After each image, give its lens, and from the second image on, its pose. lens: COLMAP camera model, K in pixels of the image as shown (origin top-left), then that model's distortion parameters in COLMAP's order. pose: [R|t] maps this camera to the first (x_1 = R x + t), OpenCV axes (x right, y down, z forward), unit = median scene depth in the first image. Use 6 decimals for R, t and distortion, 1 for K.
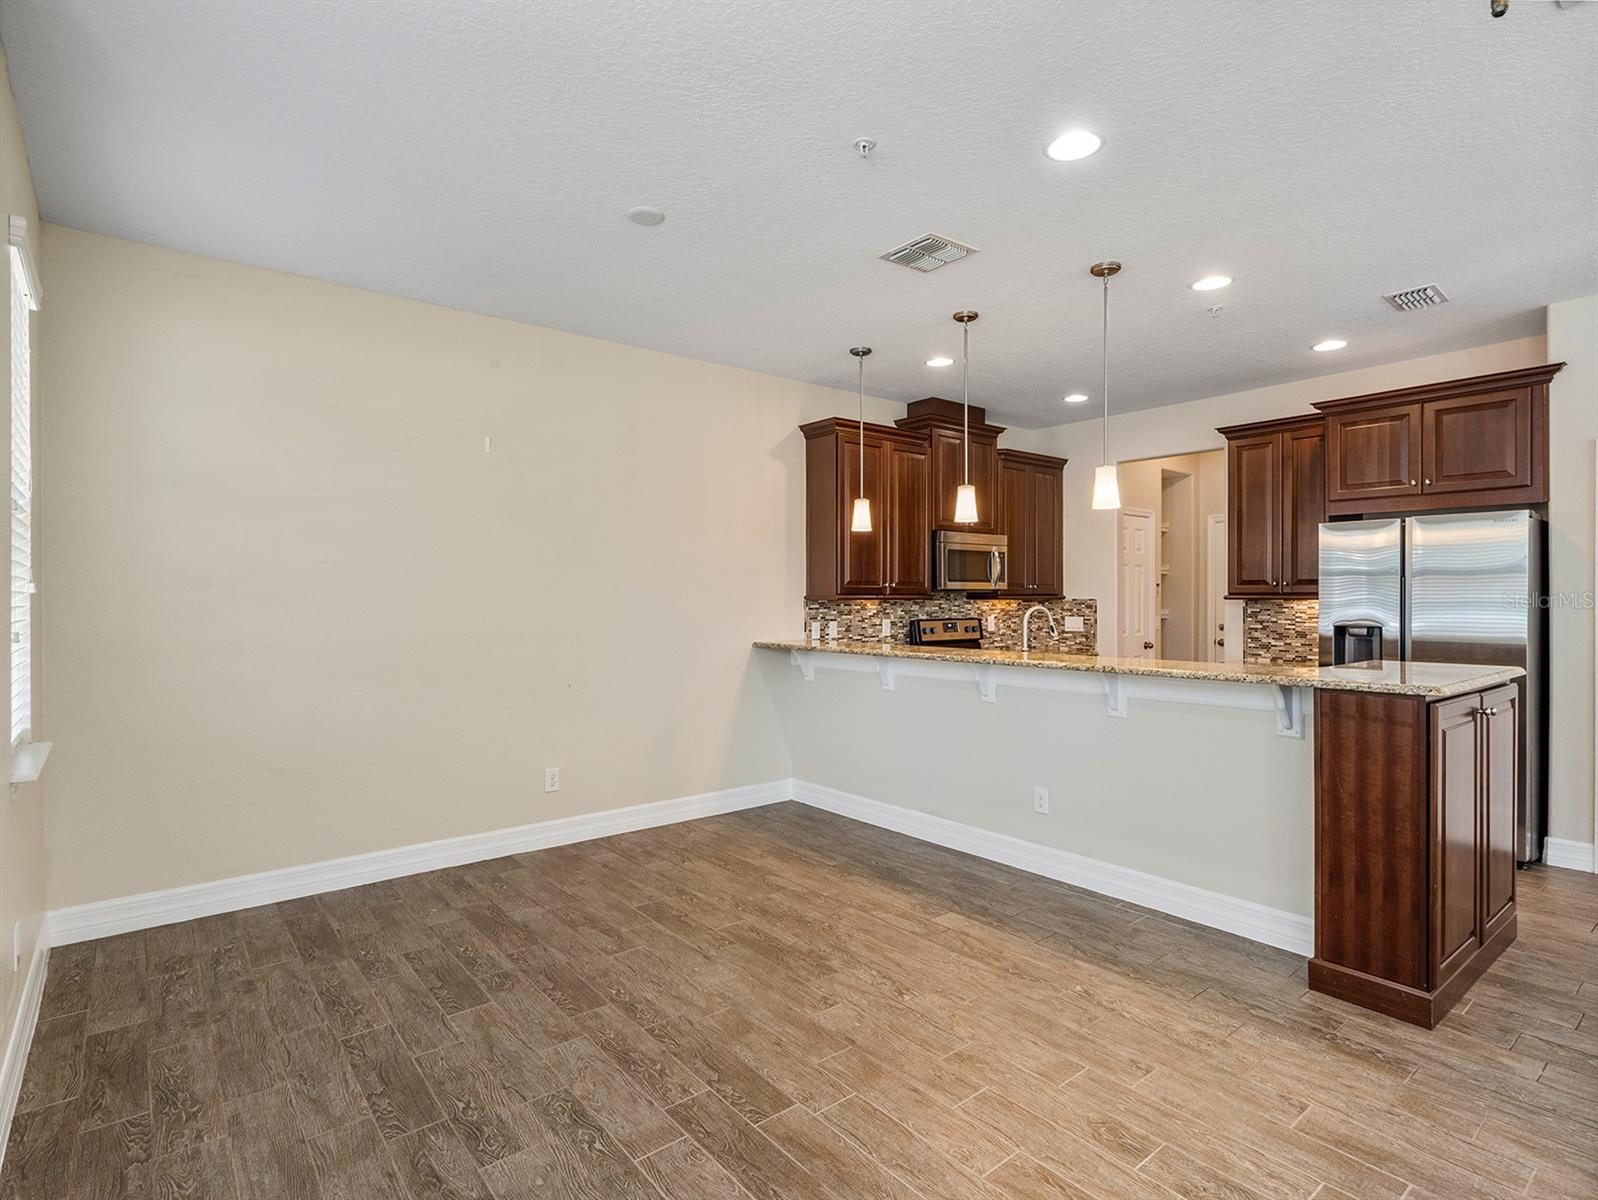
lens RADIAL K [[828.2, 0, 800.2], [0, 828.2, 596.5], [0, 0, 1]] dist [-0.005116, 0.005311]
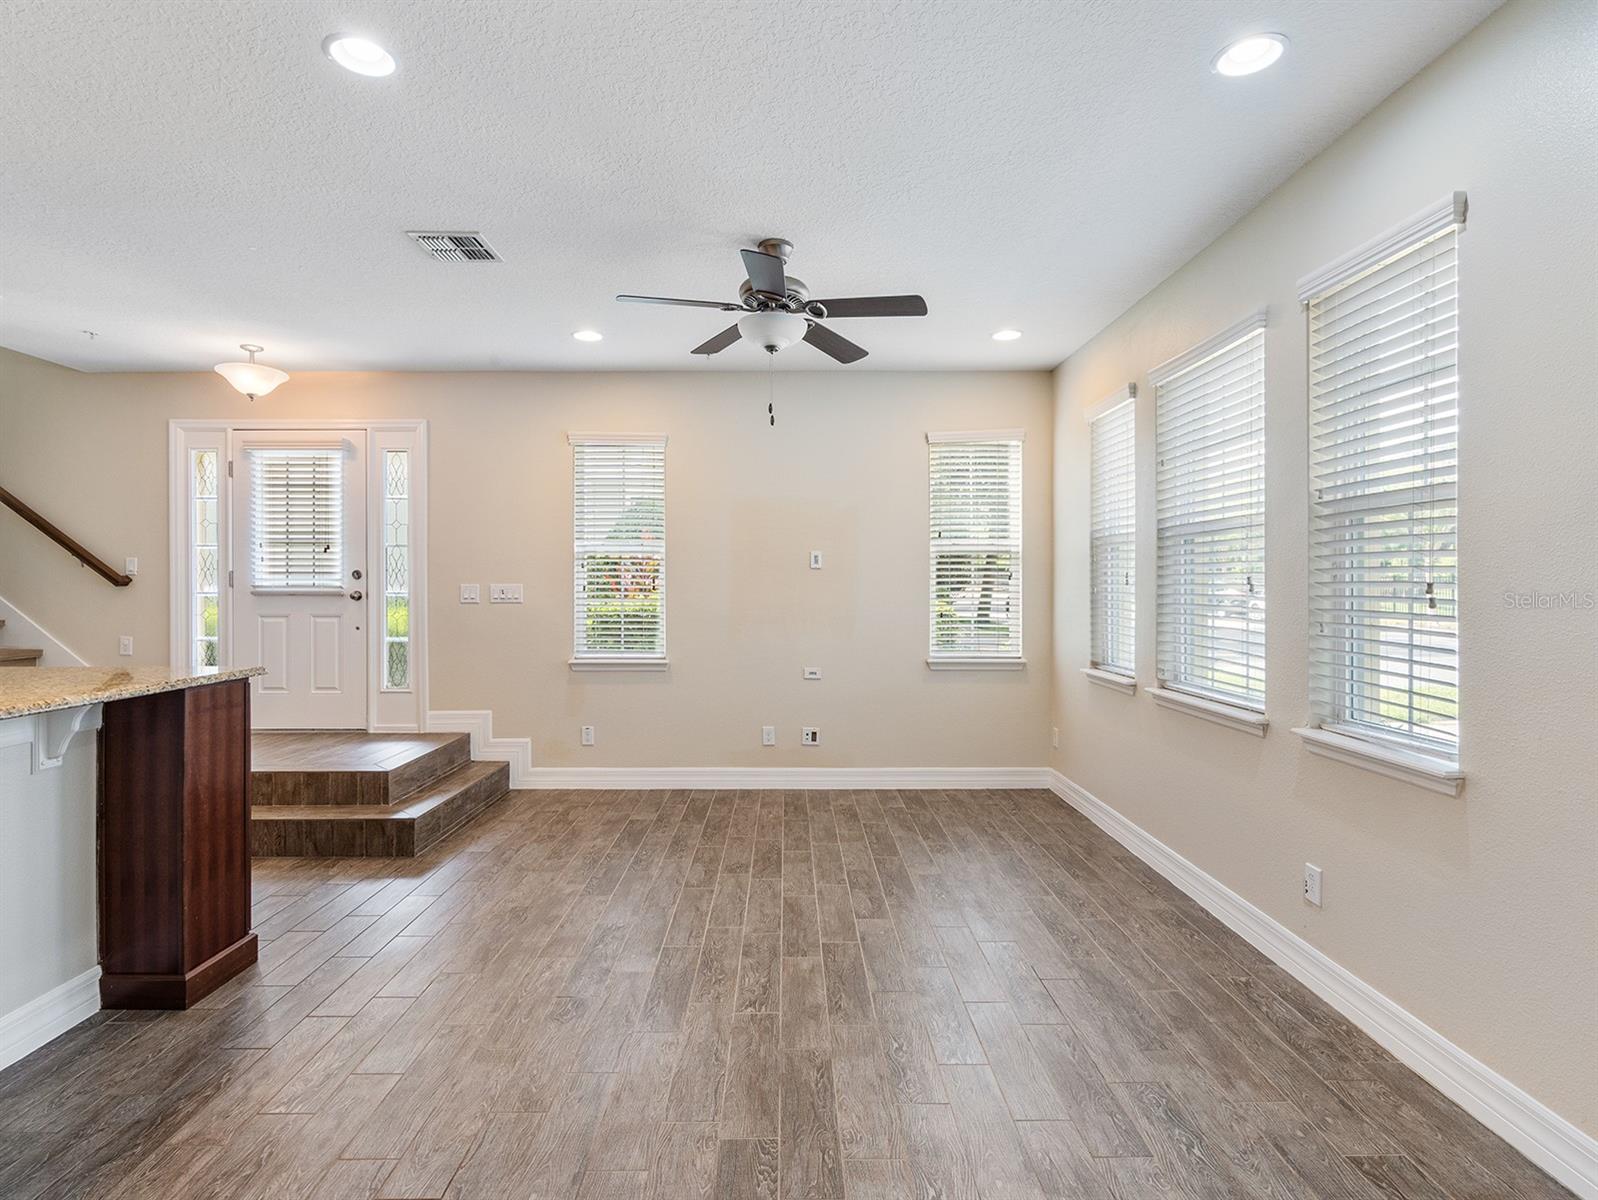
lens RADIAL K [[828.2, 0, 775.0], [0, 828.2, 582.7], [0, 0, 1]] dist [-0.005116, 0.005311]
pose [[-0.766969, 0.005552, 0.641660, -0.326209], [0.002975, 0.999983, -0.005097, -0.001971], [-0.641677, -0.002001, -0.766972, 0.843097]]
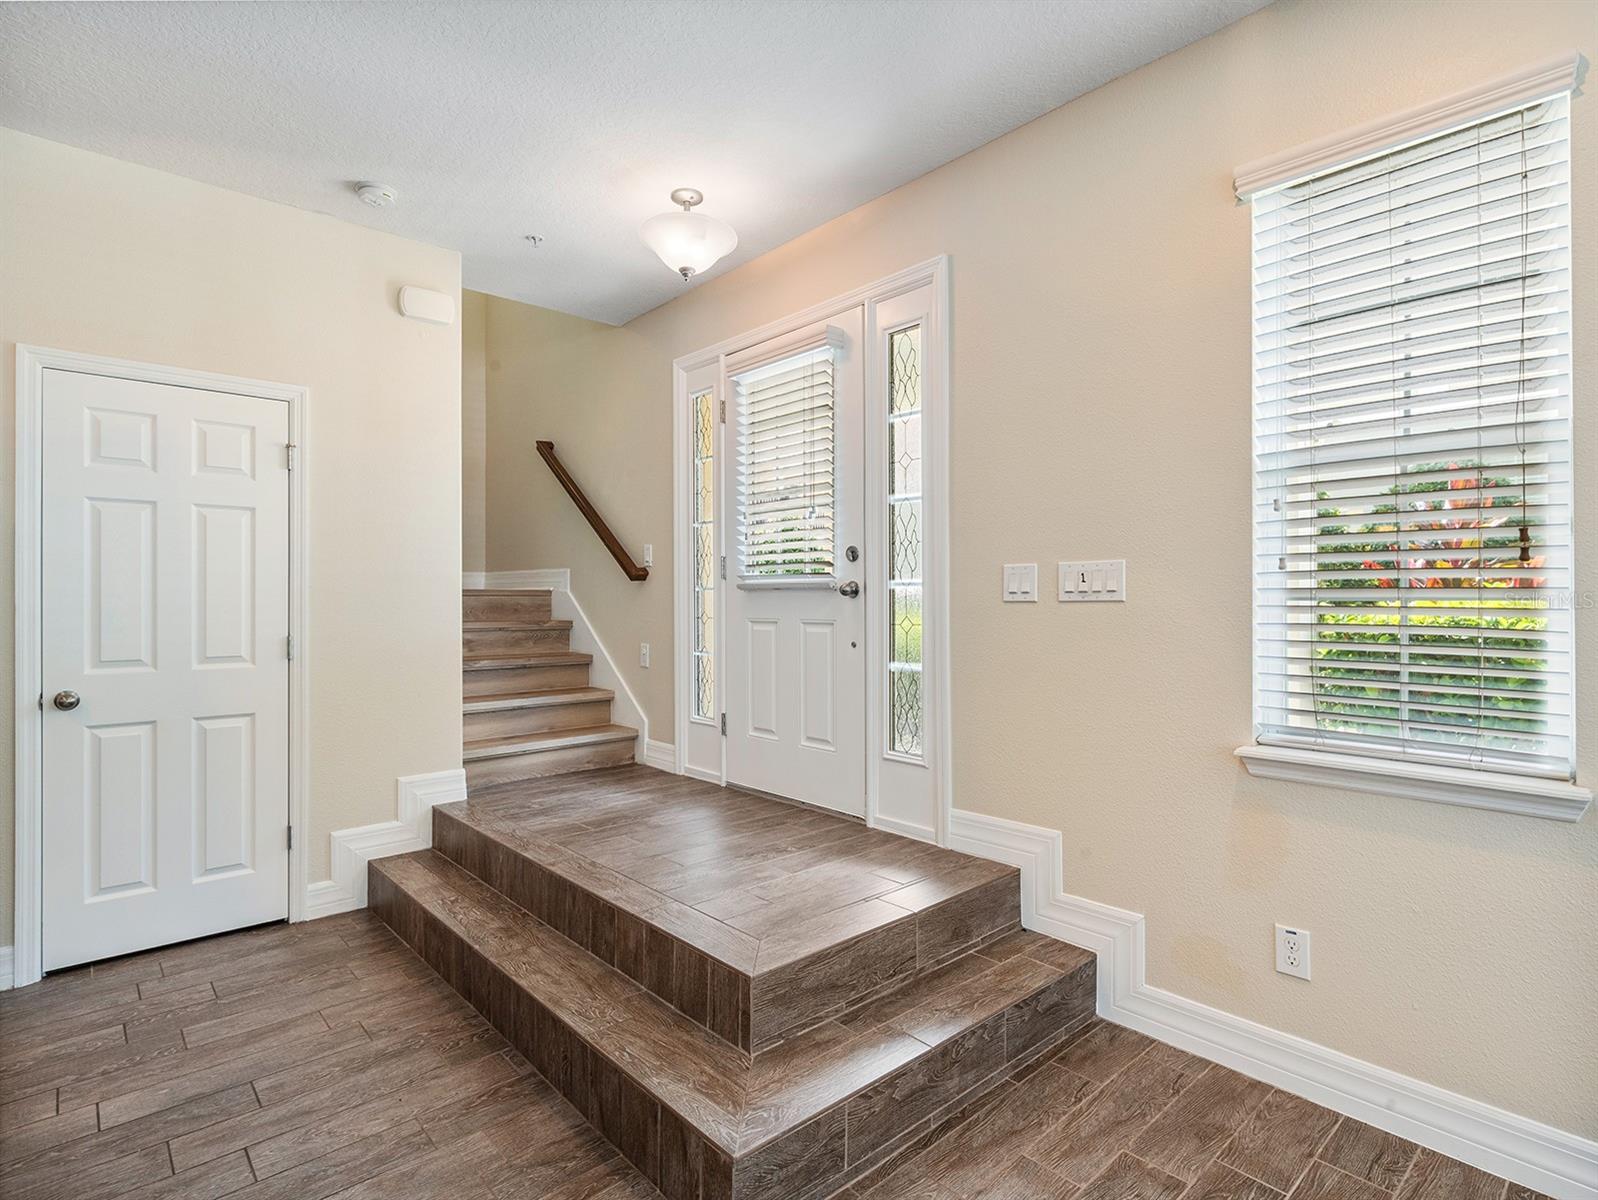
lens RADIAL K [[828.2, 0, 785.7], [0, 828.2, 598.8], [0, 0, 1]] dist [-0.005116, 0.005311]
pose [[-0.048070, 0.004157, 0.998835, 0.240929], [0.002736, 0.999988, -0.004030, 0.021212], [-0.998840, 0.002540, -0.048081, 0.371854]]
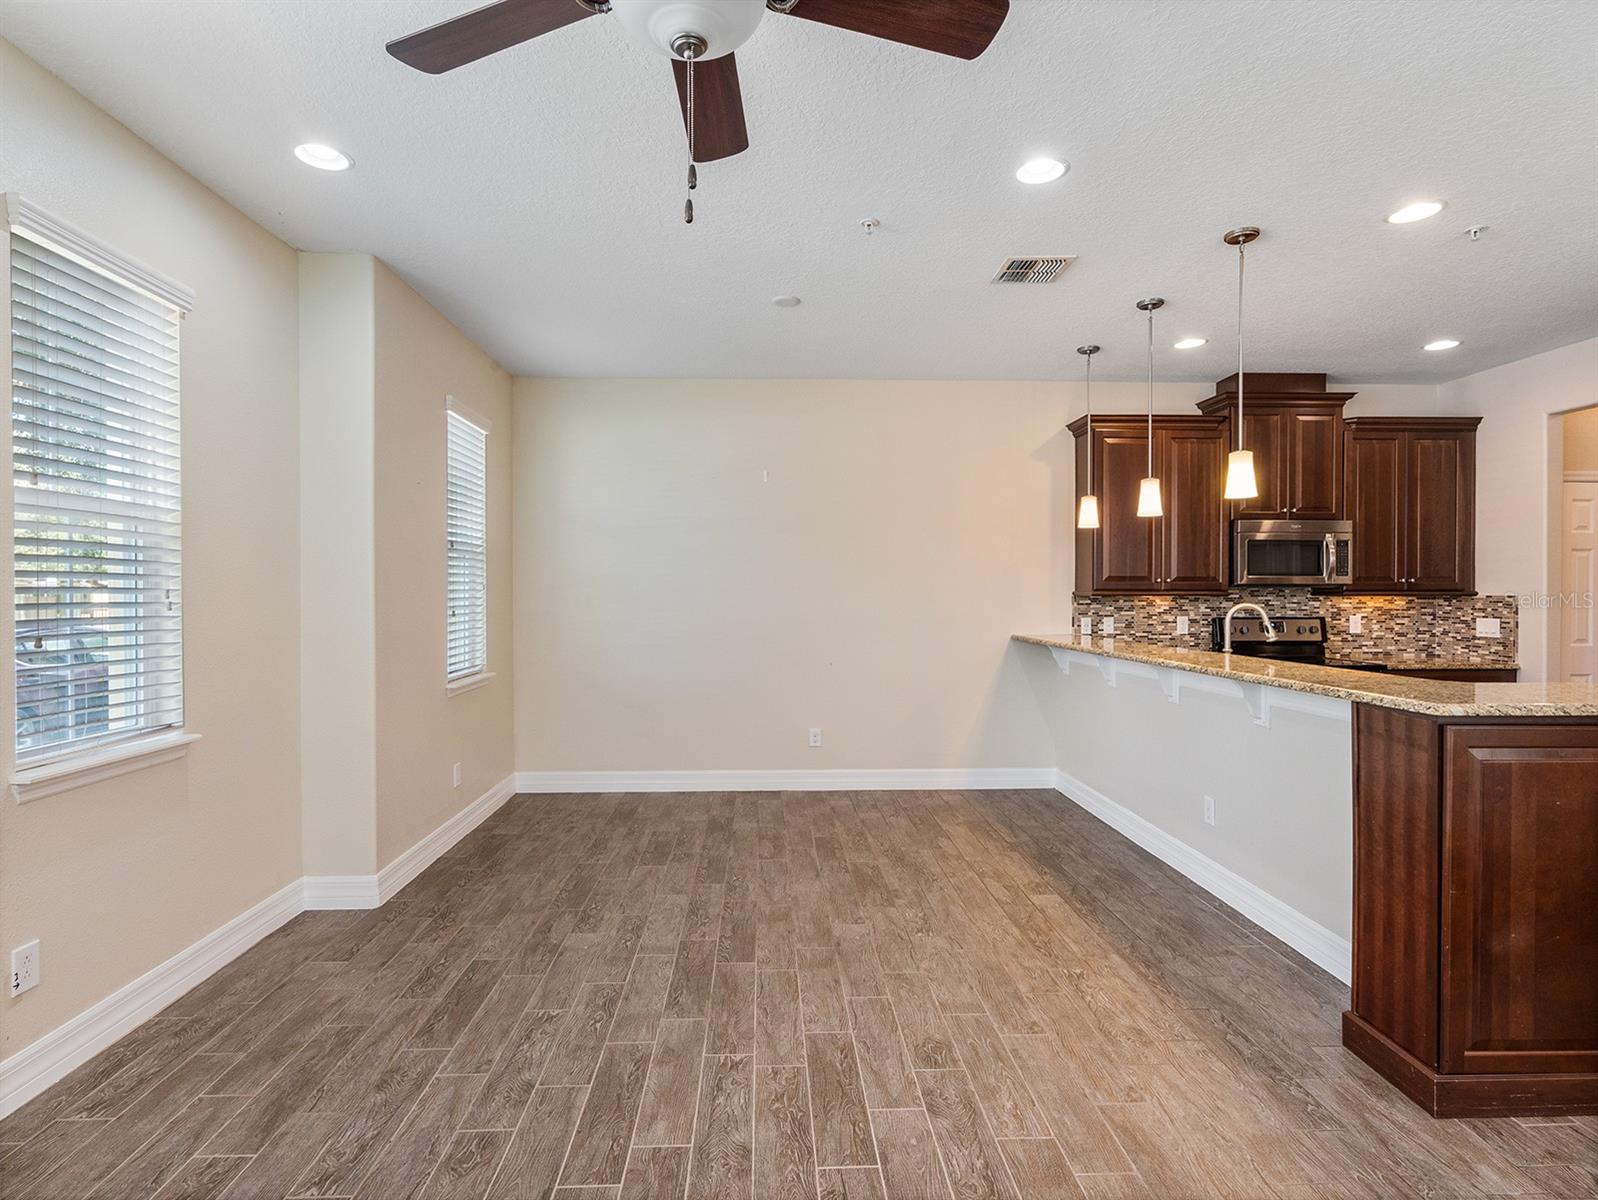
lens RADIAL K [[828.2, 0, 791.1], [0, 828.2, 598.2], [0, 0, 1]] dist [-0.005116, 0.005311]
pose [[0.796165, 0.005612, -0.605053, 0.441022], [-0.000082, 0.999958, 0.009166, -0.002551], [0.605079, -0.007248, 0.796132, -0.027735]]
